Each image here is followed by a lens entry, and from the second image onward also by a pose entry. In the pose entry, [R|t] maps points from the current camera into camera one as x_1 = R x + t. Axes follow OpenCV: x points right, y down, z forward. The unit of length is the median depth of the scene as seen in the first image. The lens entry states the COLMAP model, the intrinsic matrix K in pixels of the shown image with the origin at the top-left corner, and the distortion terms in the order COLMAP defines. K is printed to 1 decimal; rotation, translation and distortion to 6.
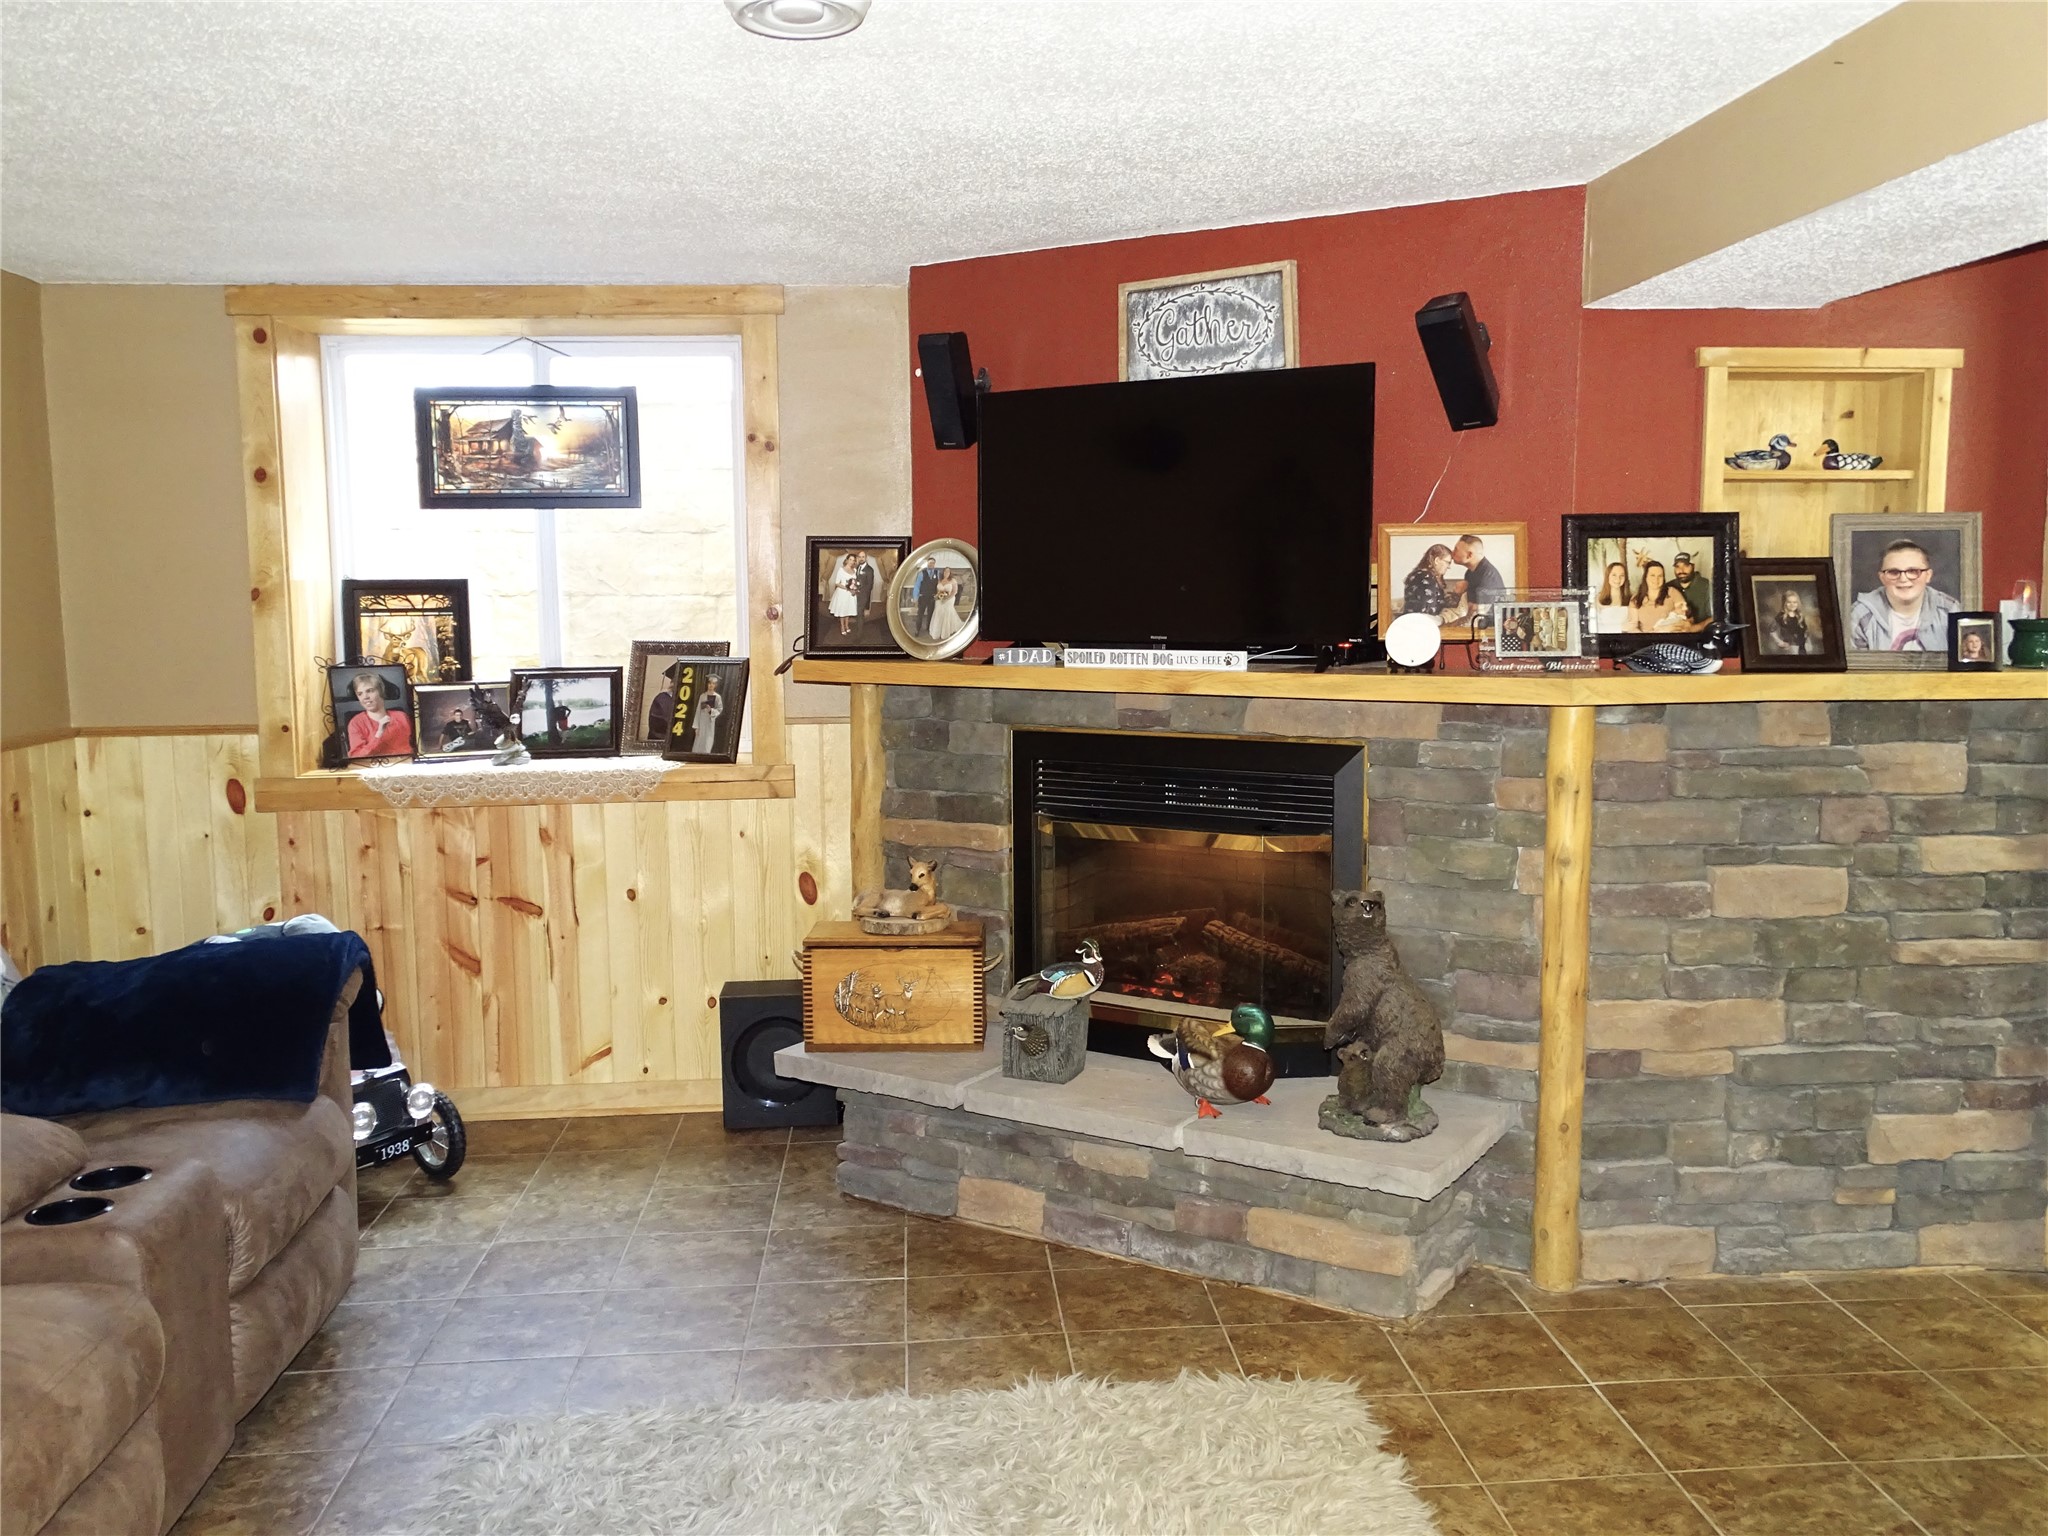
lens RADIAL K [[1761.4, 0, 1024.0], [0, 1761.4, 768.0], [0, 0, 1]] dist [-0.001820, -0.001872]
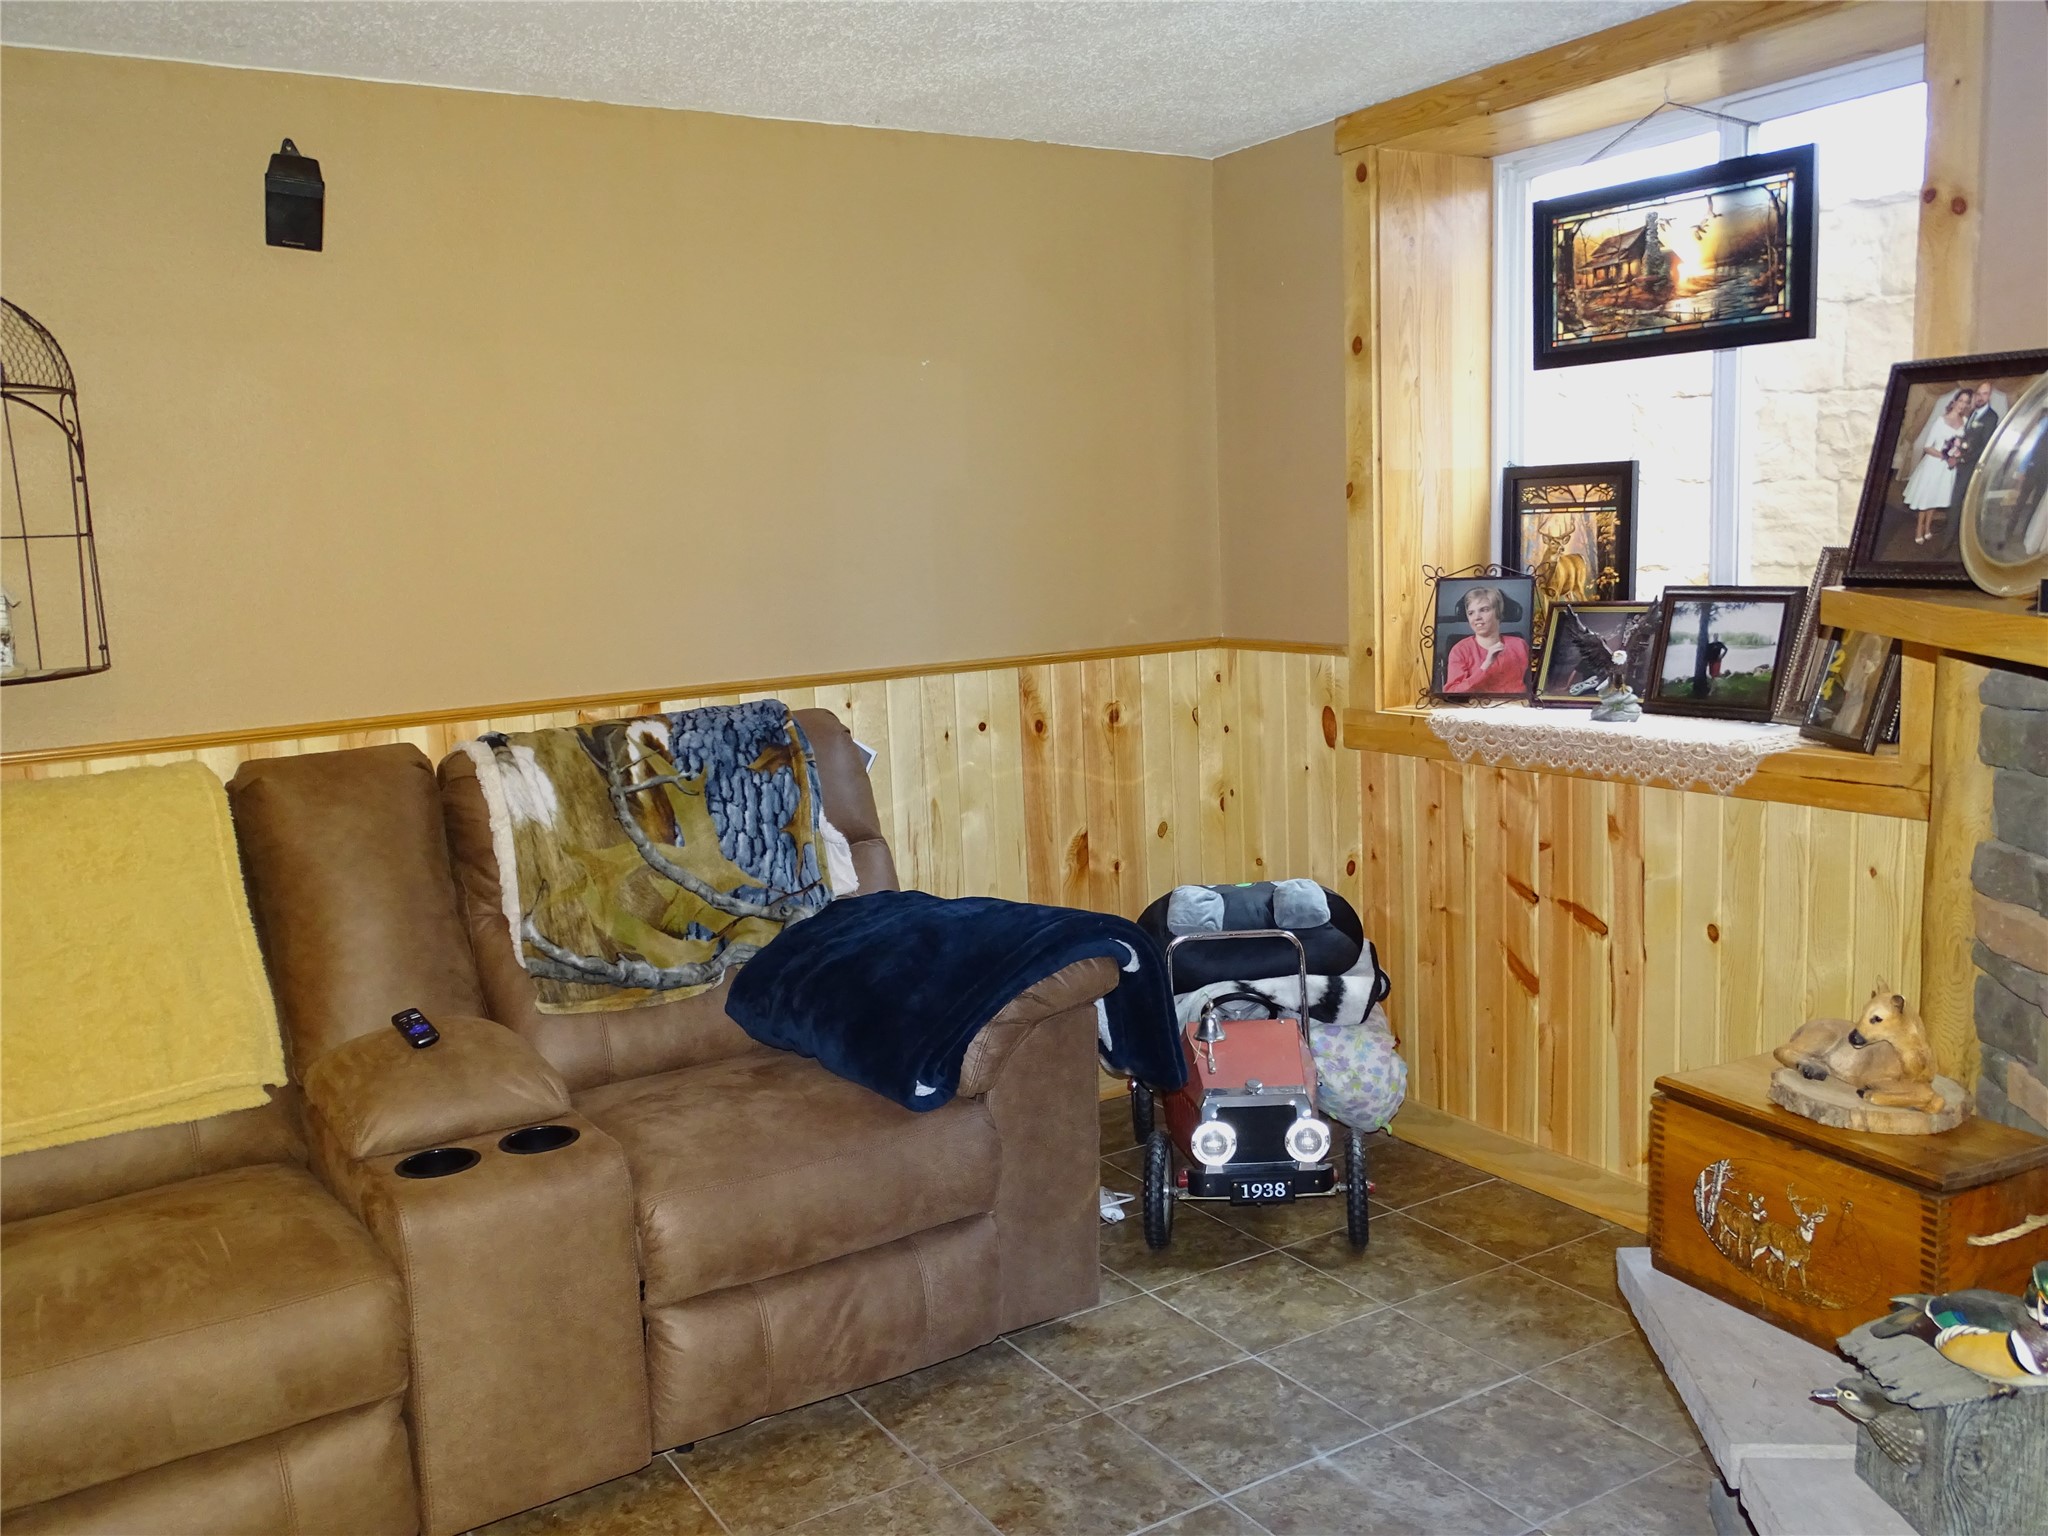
lens RADIAL K [[1706.7, 0, 1024.0], [0, 1706.7, 768.0], [0, 0, 1]] dist [-0.003572, -0.000079]
pose [[0.456123, 0.120730, -0.881690, 0.218453], [-0.060329, 0.992671, 0.104716, -0.041477], [0.887870, 0.005428, 0.460063, 0.471543]]
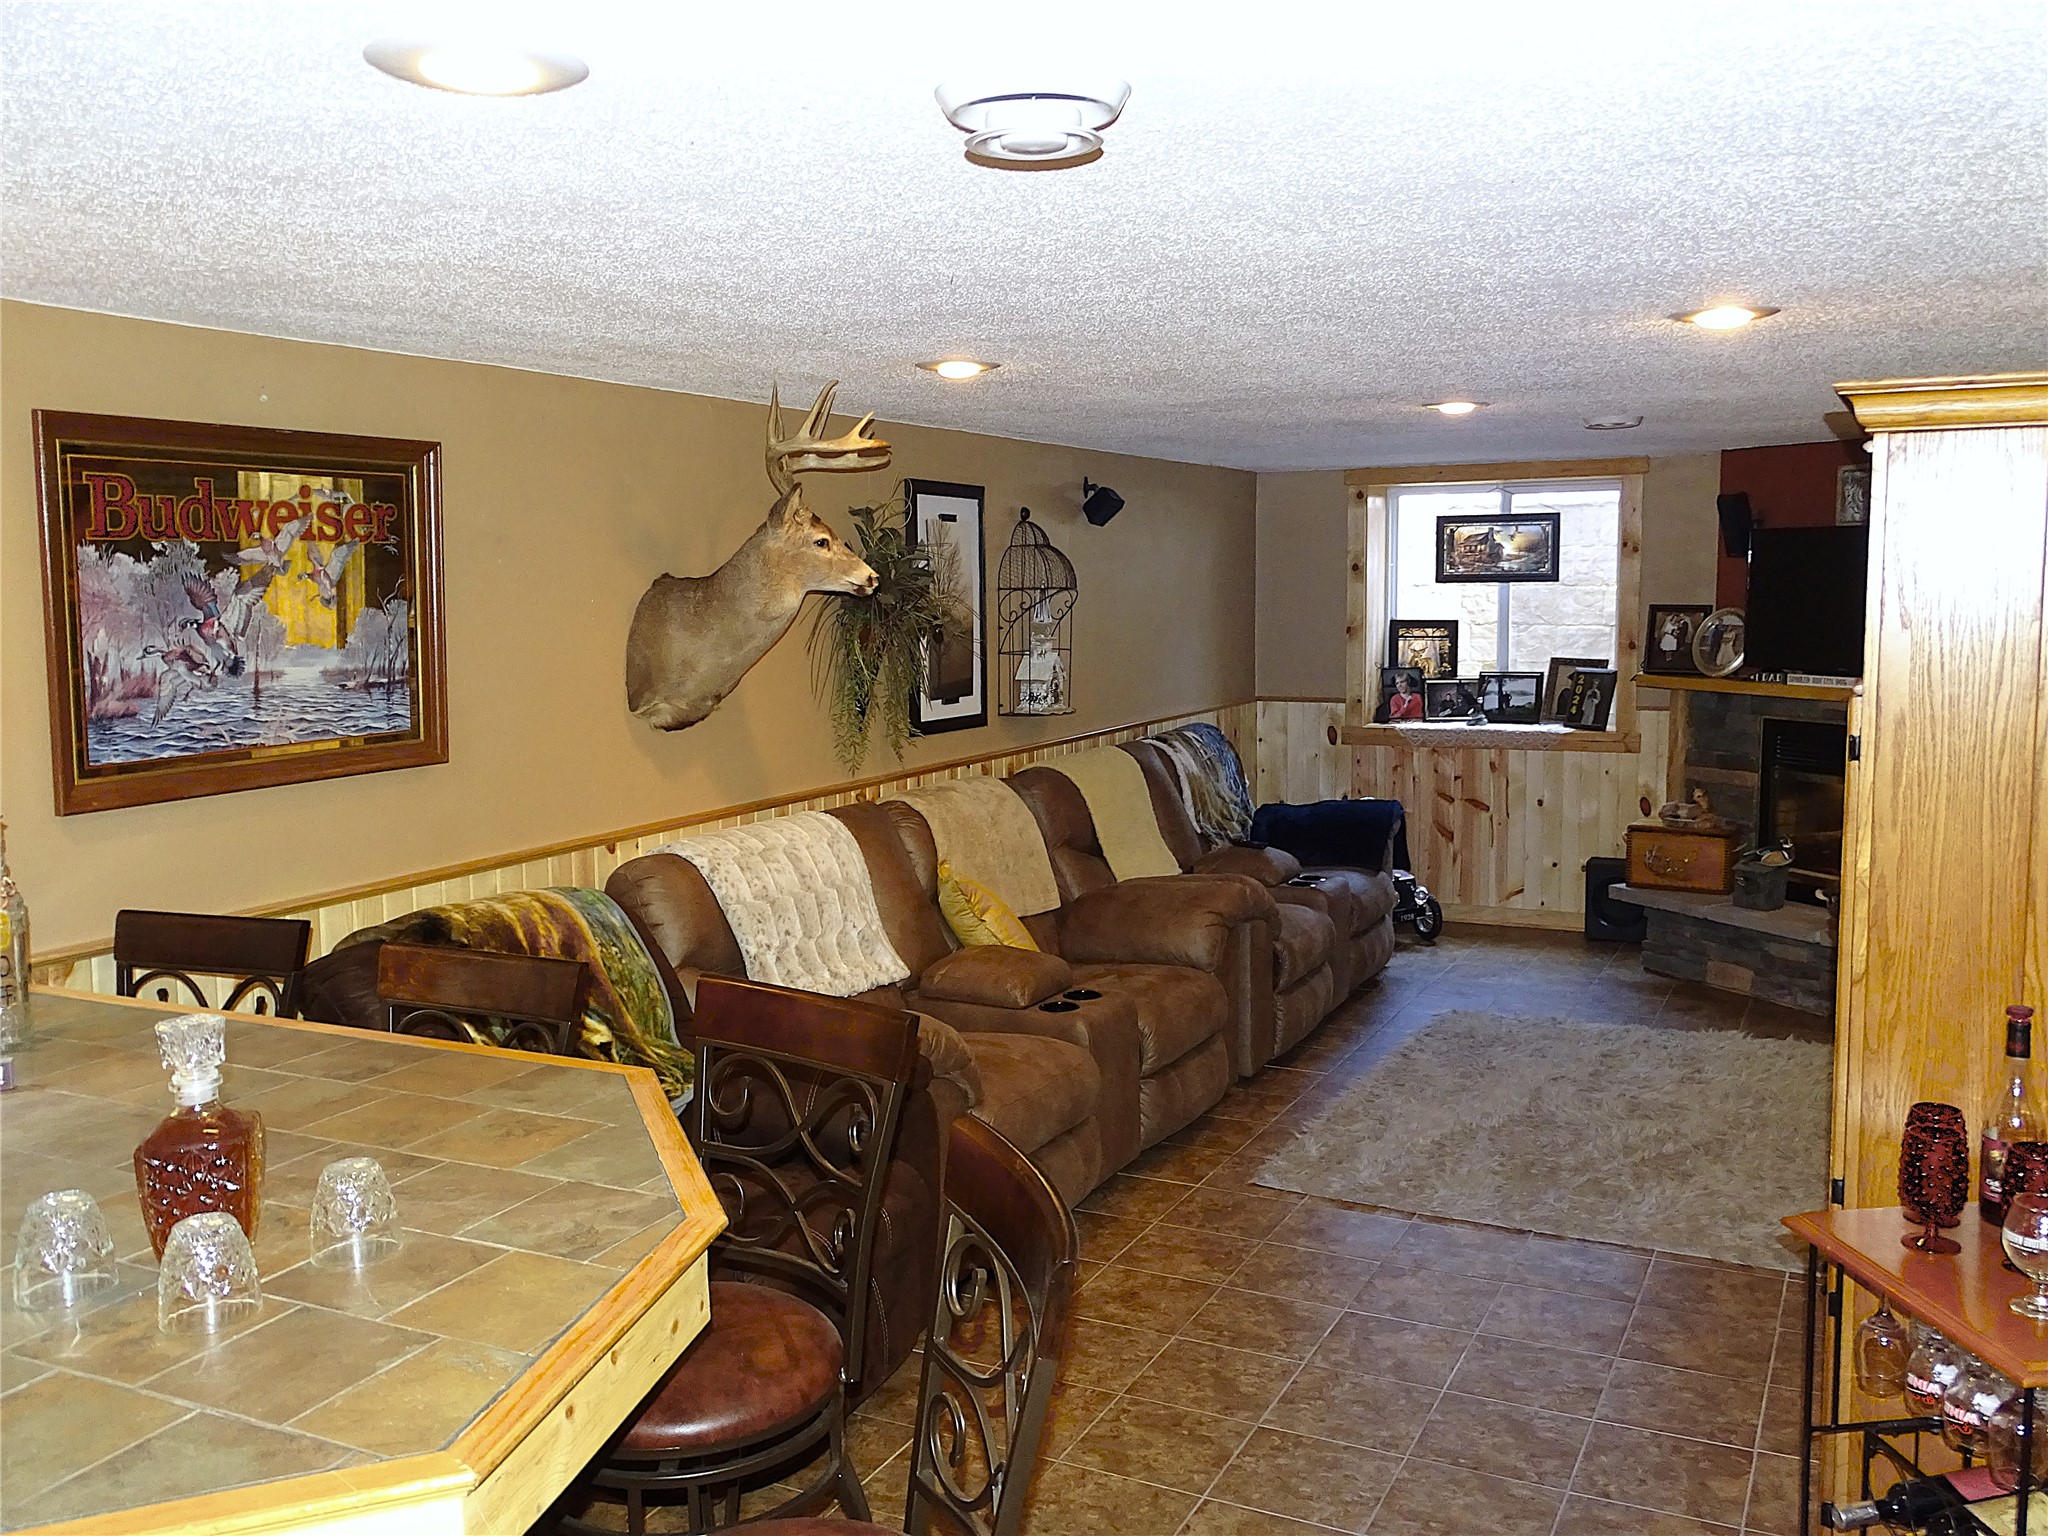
lens RADIAL K [[1761.4, 0, 1024.0], [0, 1761.4, 768.0], [0, 0, 1]] dist [-0.001820, -0.001872]
pose [[0.862361, 0.058656, -0.502885, 0.216004], [-0.052132, 0.998274, 0.027040, 0.016641], [0.503603, 0.002898, 0.863930, -0.782702]]
